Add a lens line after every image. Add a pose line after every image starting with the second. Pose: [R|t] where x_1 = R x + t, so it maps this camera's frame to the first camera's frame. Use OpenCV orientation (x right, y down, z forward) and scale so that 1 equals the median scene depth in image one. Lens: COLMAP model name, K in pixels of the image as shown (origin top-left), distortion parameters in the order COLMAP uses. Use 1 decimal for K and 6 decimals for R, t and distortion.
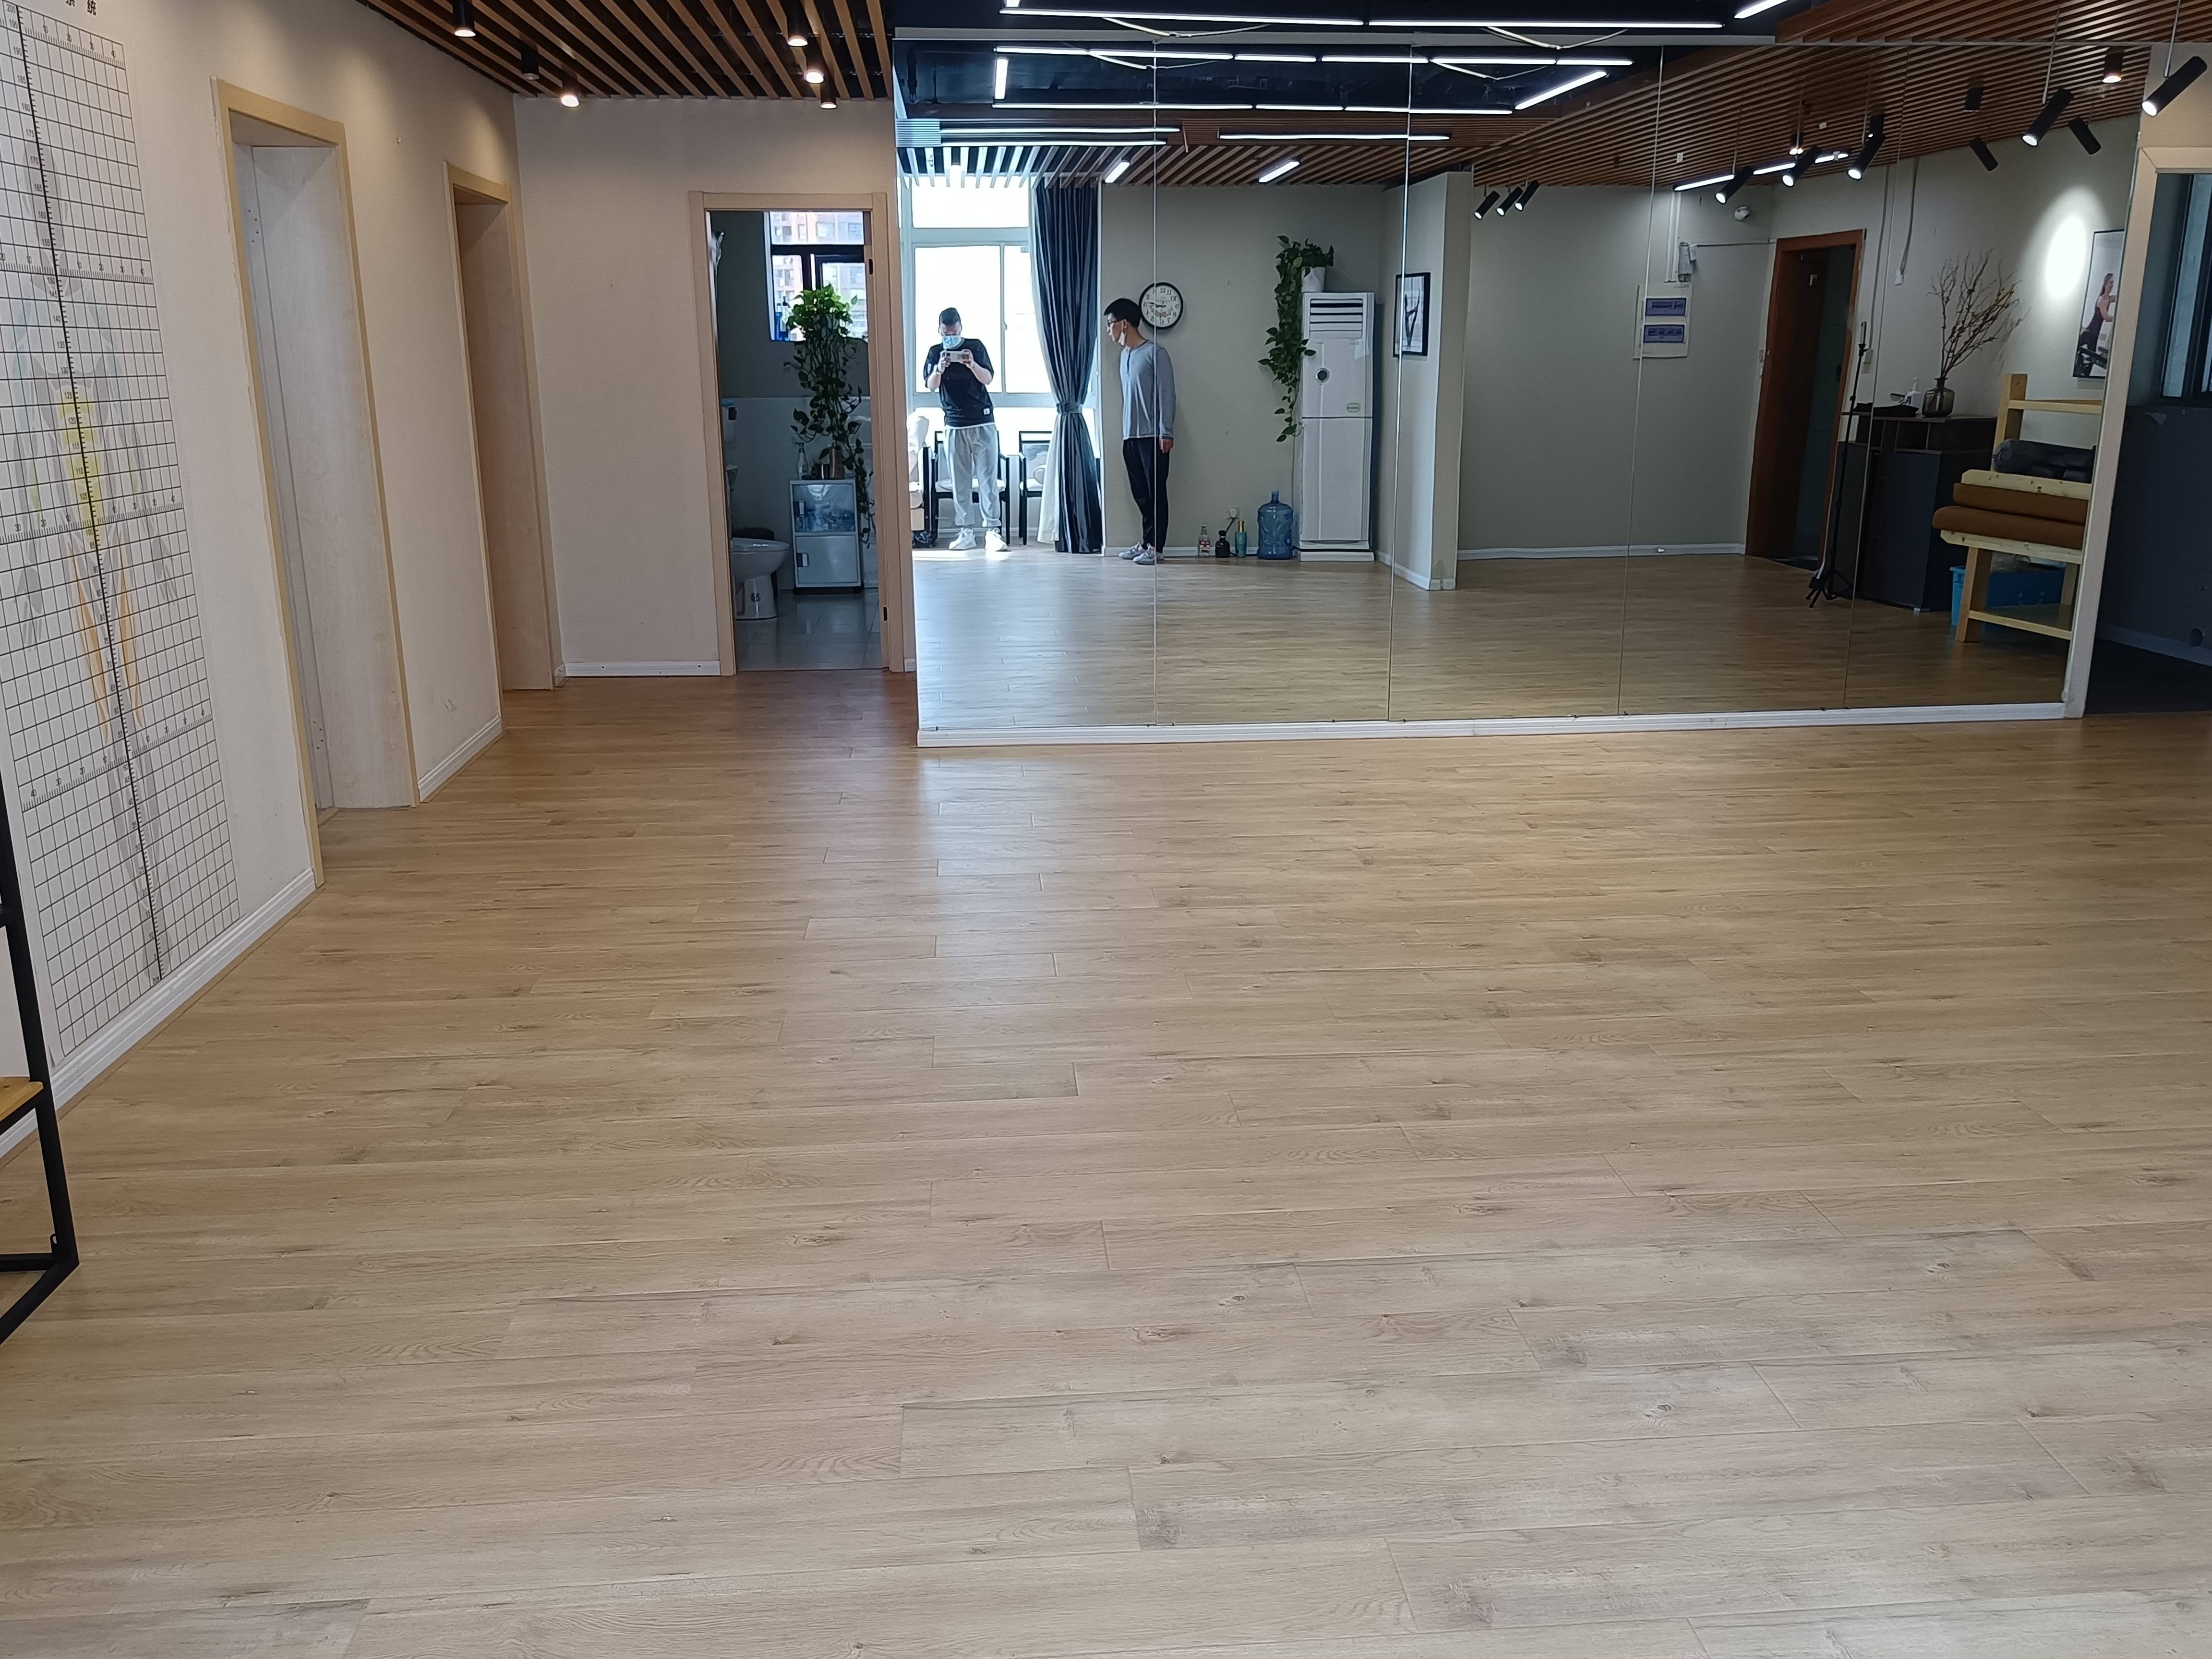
lens RADIAL K [[1753.8, 0, 1103.6], [0, 1753.8, 824.4], [0, 0, 1]] dist [0.007428, -0.006327]
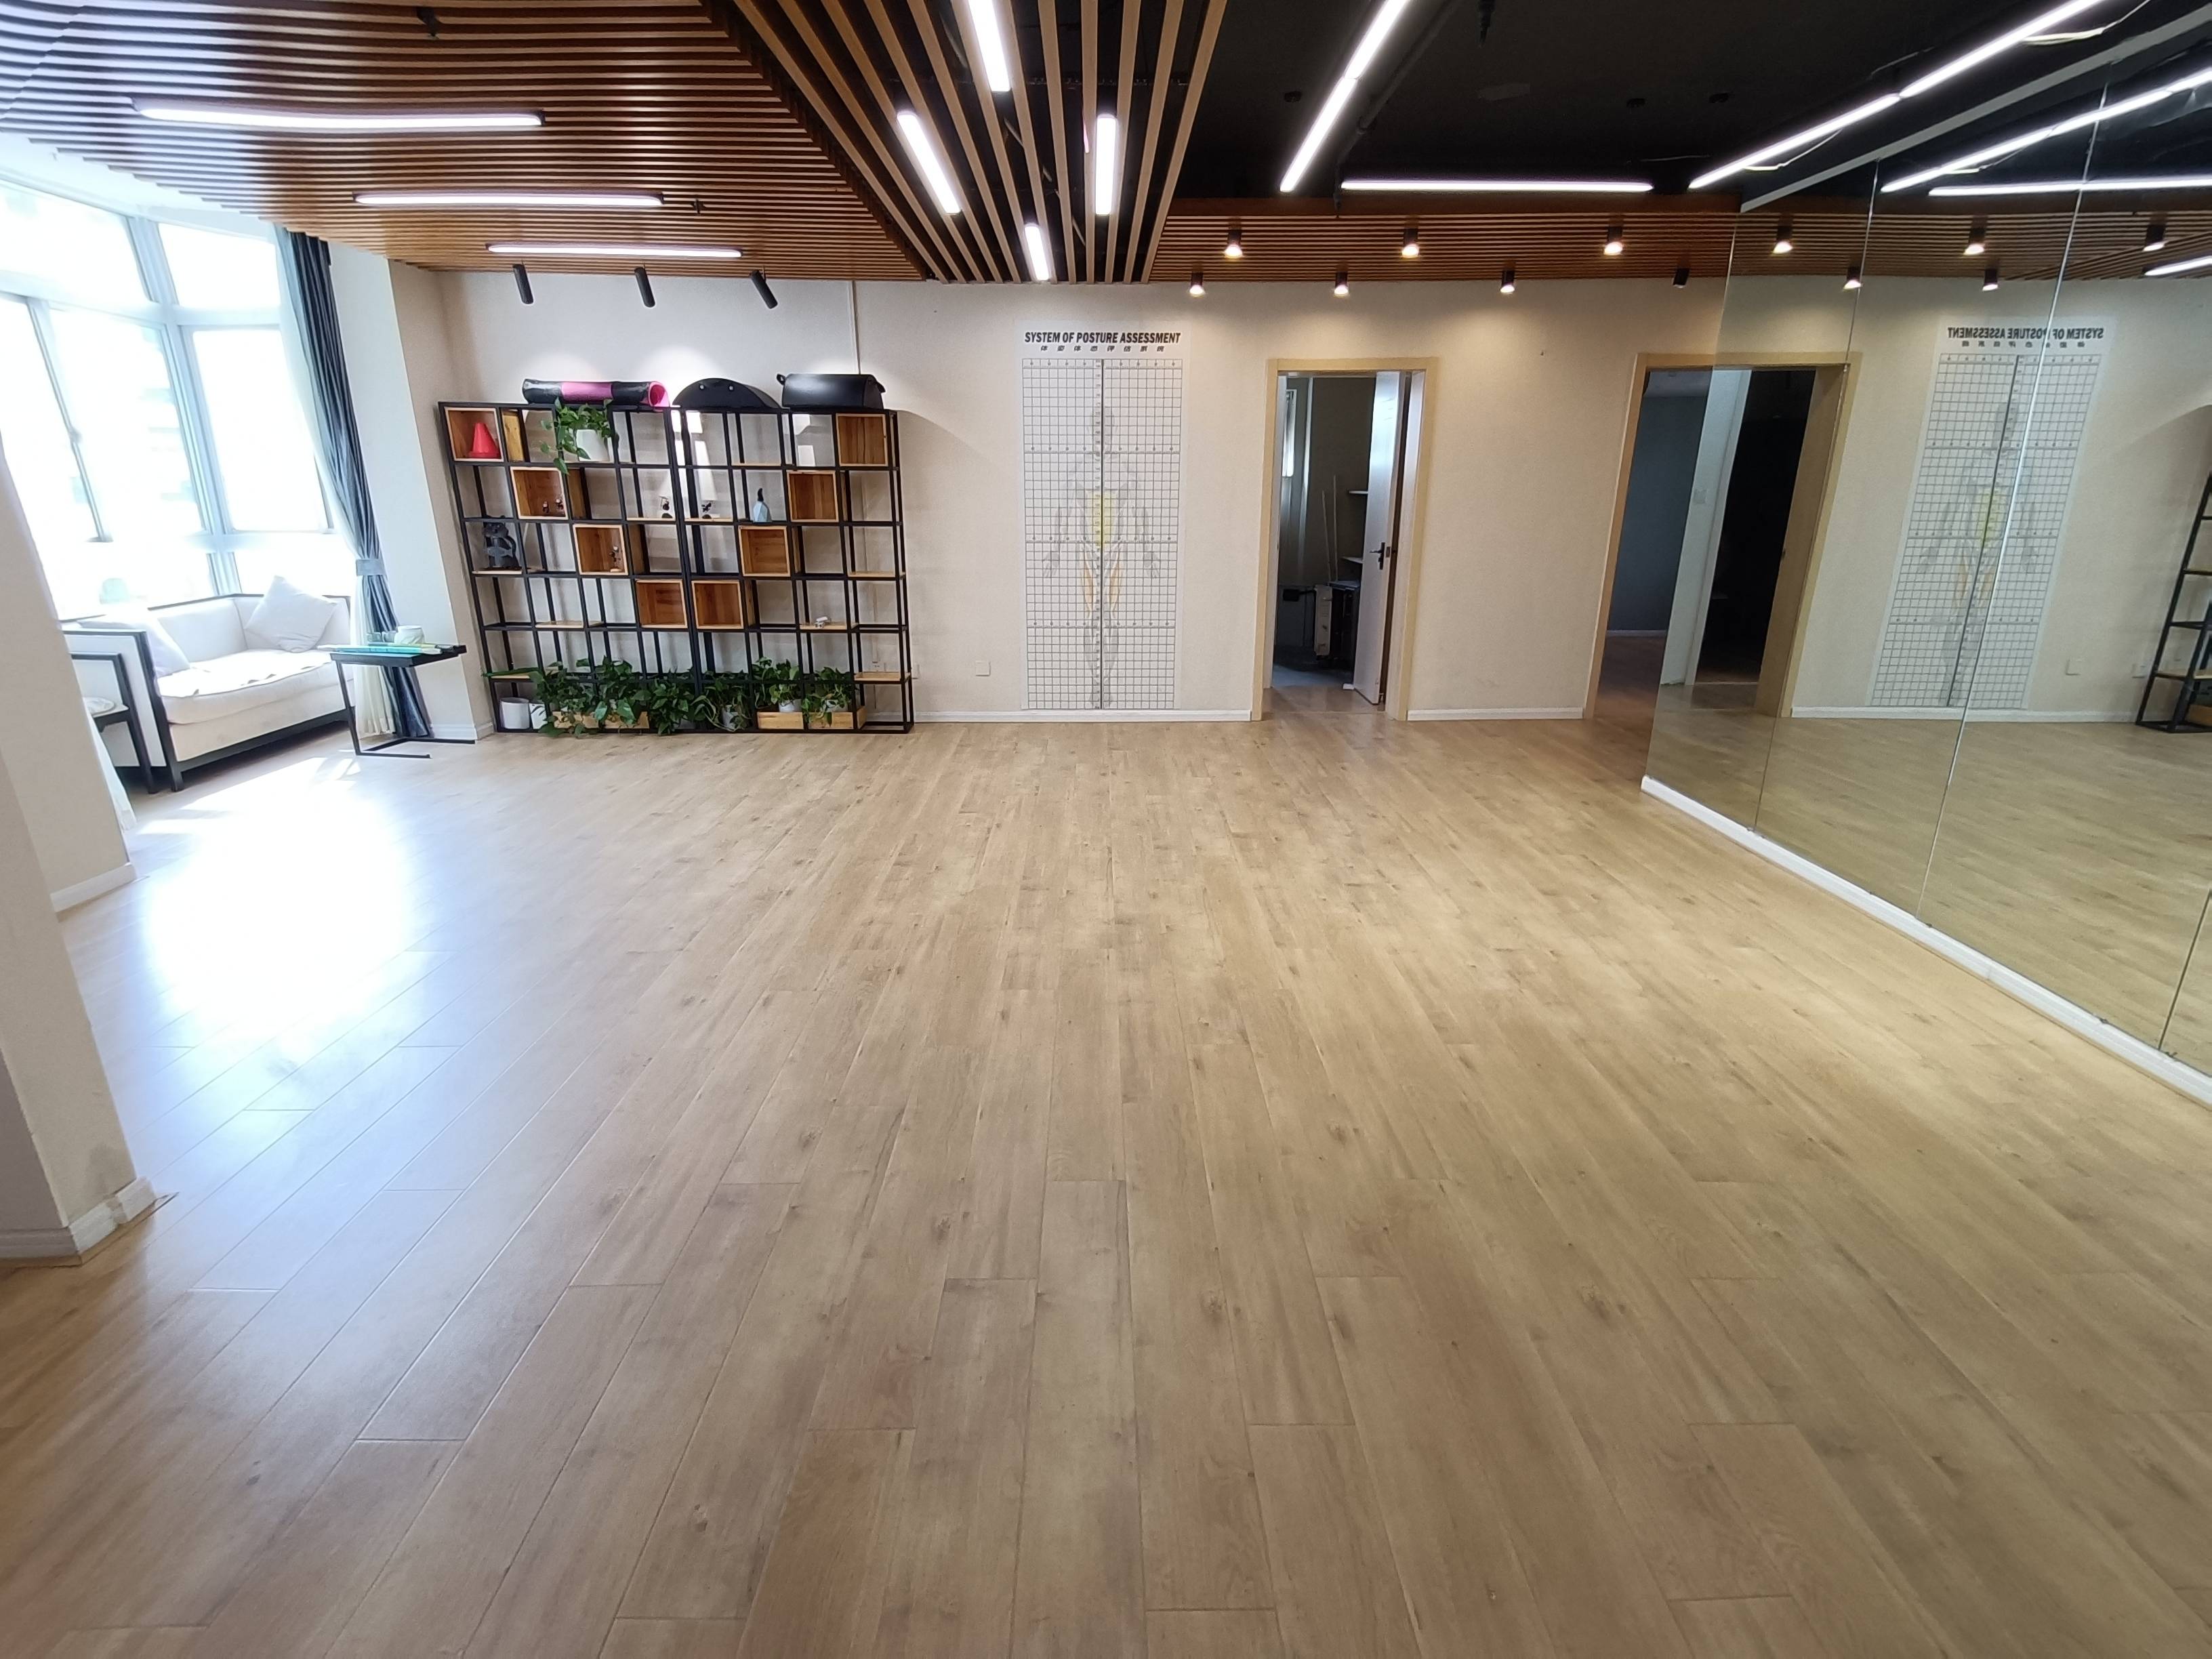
lens RADIAL K [[1091.9, 0, 1109.6], [0, 1091.9, 836.9], [0, 0, 1]] dist [0.003664, 0.000100]
pose [[-0.064348, 0.309141, -0.948837, 1.158482], [-0.263557, 0.911783, 0.314942, -0.274174], [0.962495, 0.270339, 0.022805, 1.023020]]
